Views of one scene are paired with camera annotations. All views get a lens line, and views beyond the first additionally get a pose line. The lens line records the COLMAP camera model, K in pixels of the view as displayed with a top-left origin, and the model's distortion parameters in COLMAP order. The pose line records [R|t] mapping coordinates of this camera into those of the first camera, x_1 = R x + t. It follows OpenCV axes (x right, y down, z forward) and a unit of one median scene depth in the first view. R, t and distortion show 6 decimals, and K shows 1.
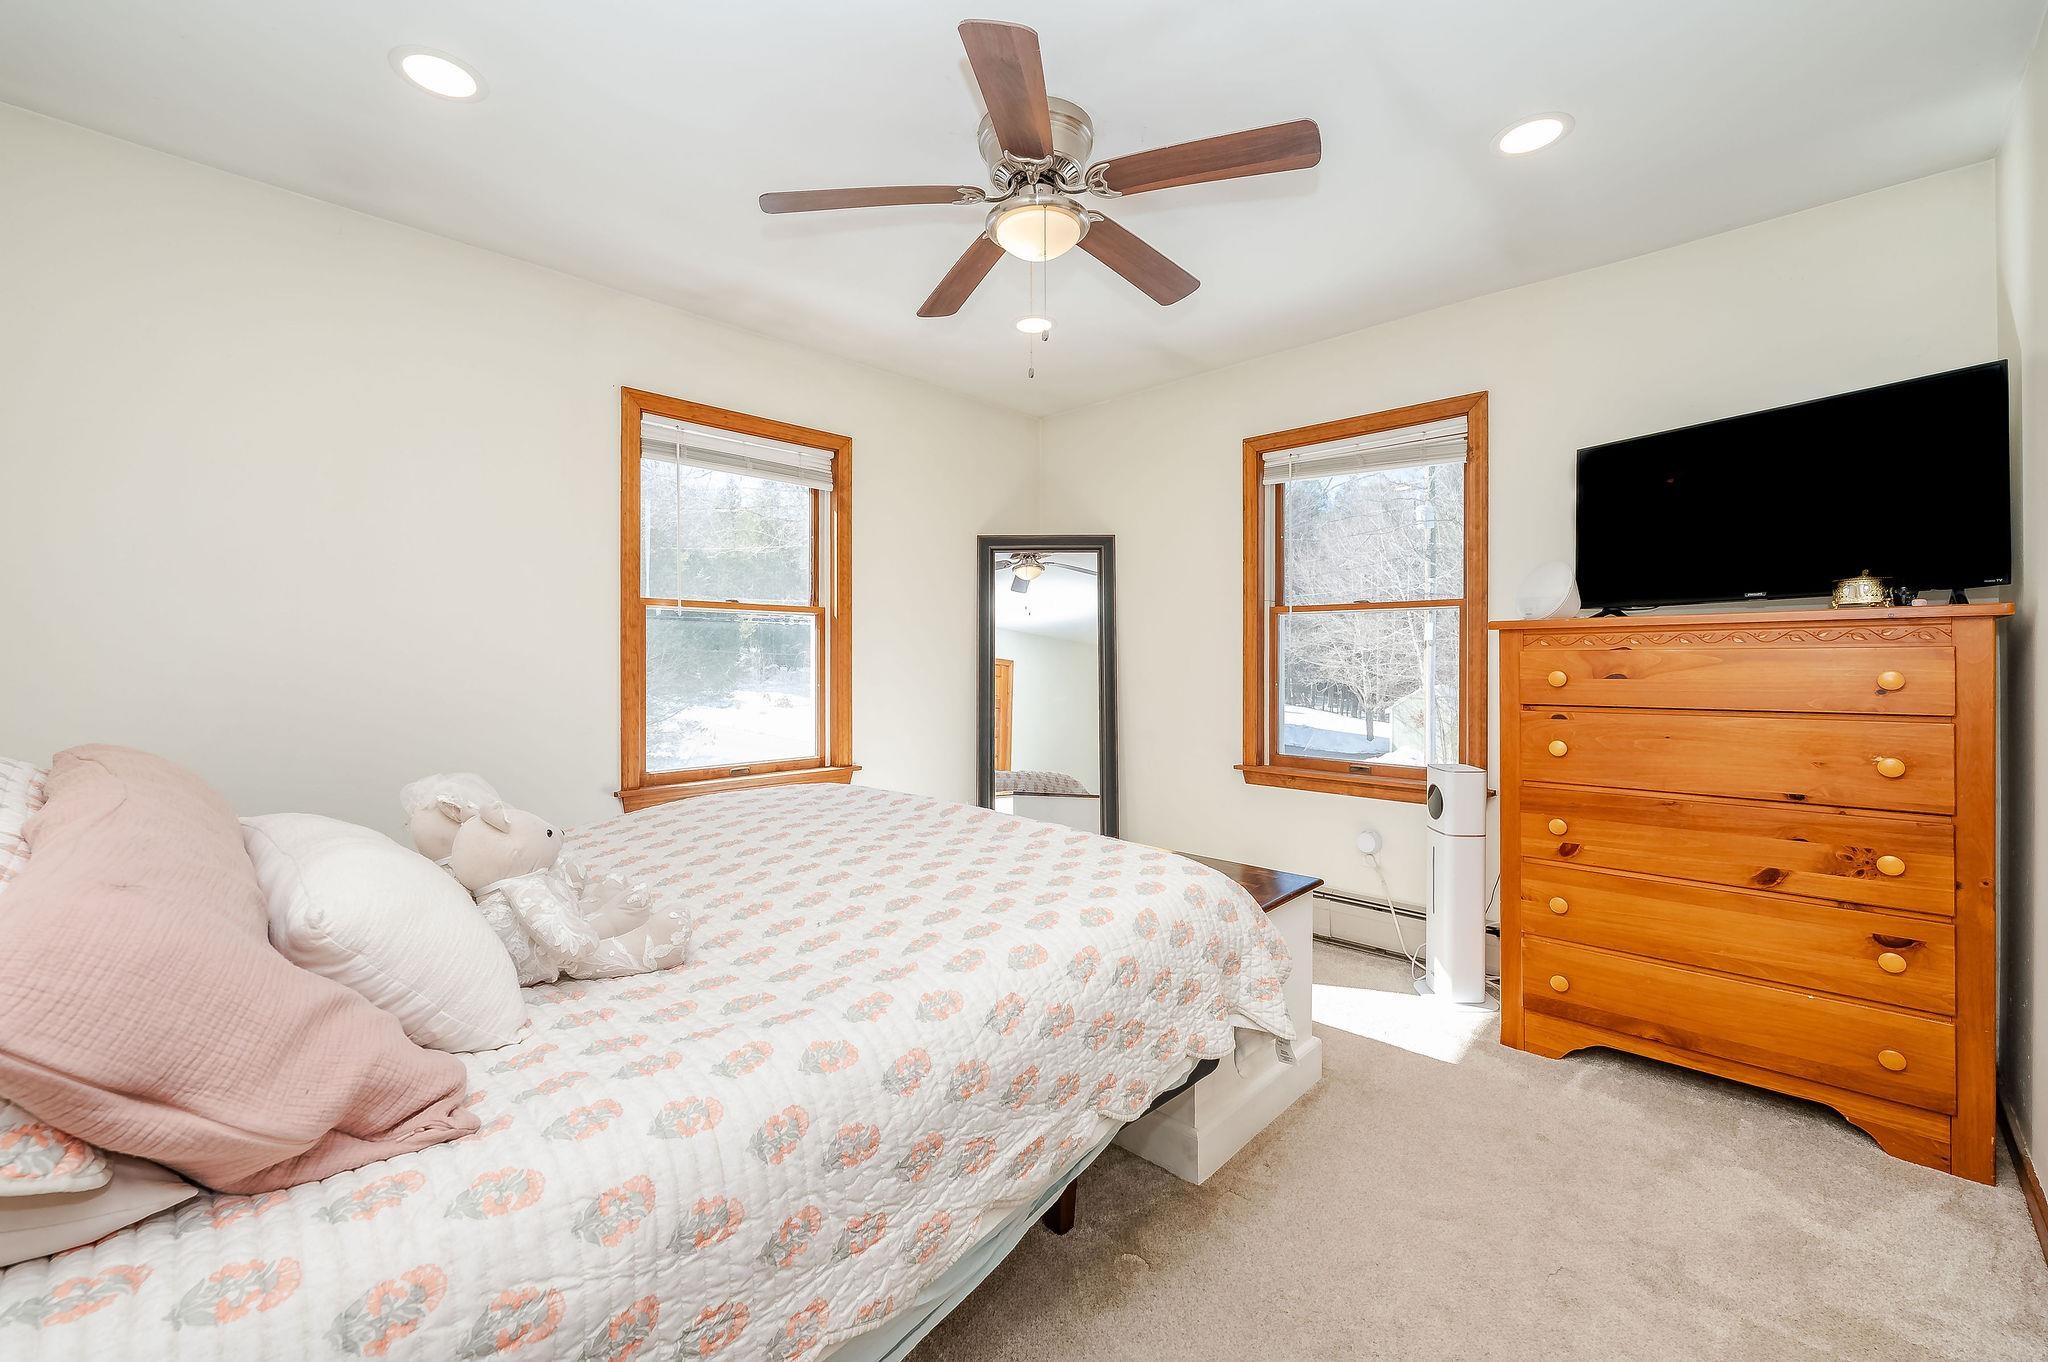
lens RADIAL K [[819.7, 0, 1020.0], [0, 819.7, 656.2], [0, 0, 1]] dist [0.000209, 0.000050]
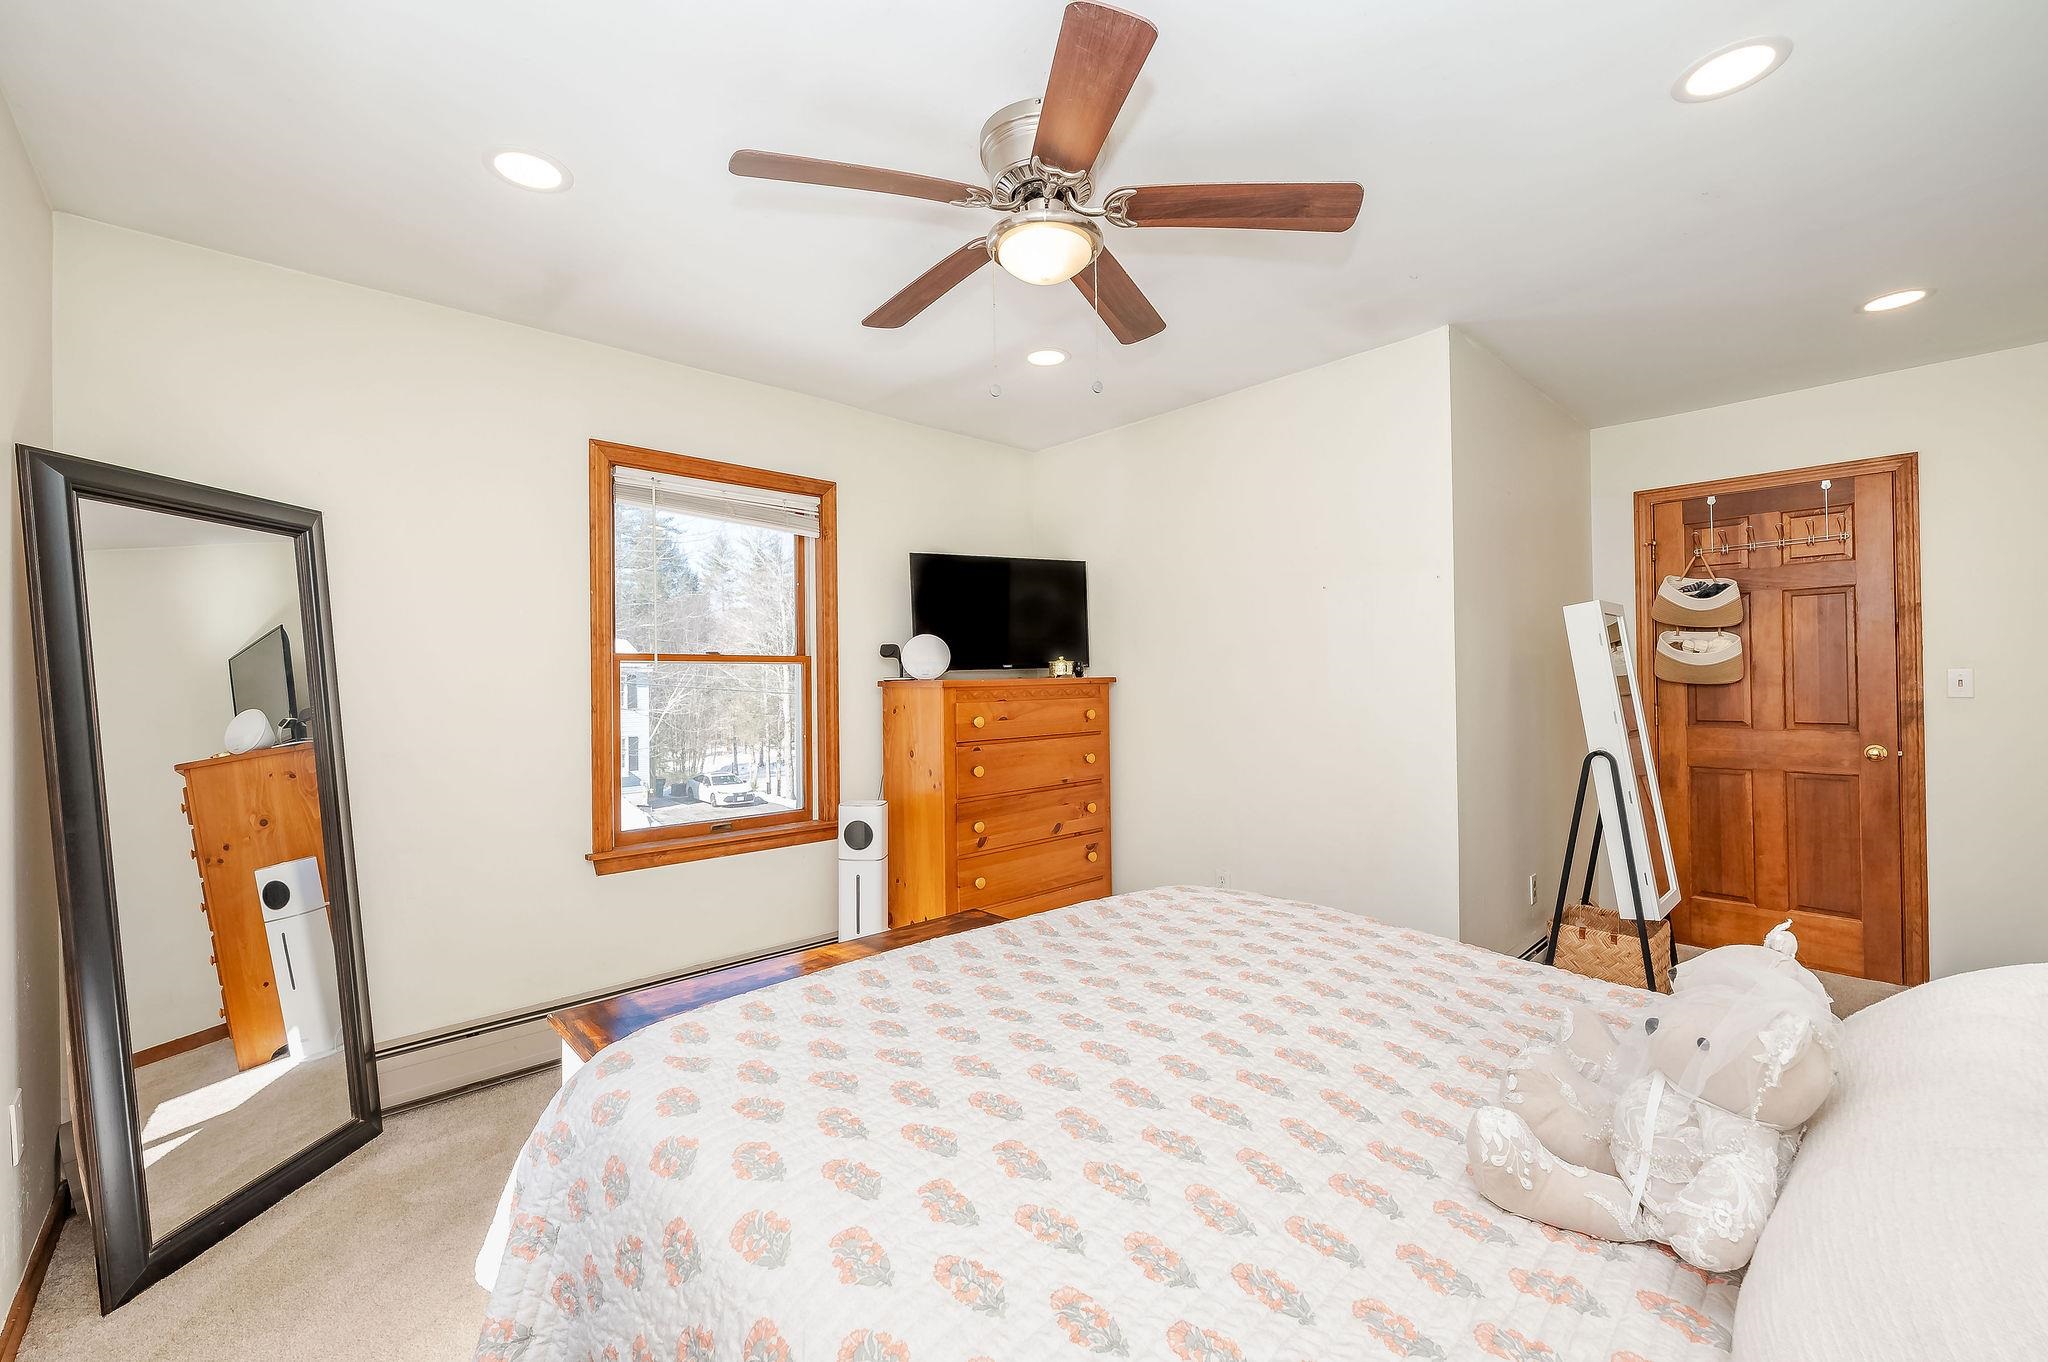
lens RADIAL K [[835.0, 0, 1020.4], [0, 835.0, 678.2], [0, 0, 1]] dist [0.000525, 0.000091]
pose [[0.059662, 0.005534, 0.998203, -0.775089], [0.011260, 0.999917, -0.006217, -0.039059], [-0.998155, 0.011610, 0.059595, 0.840734]]
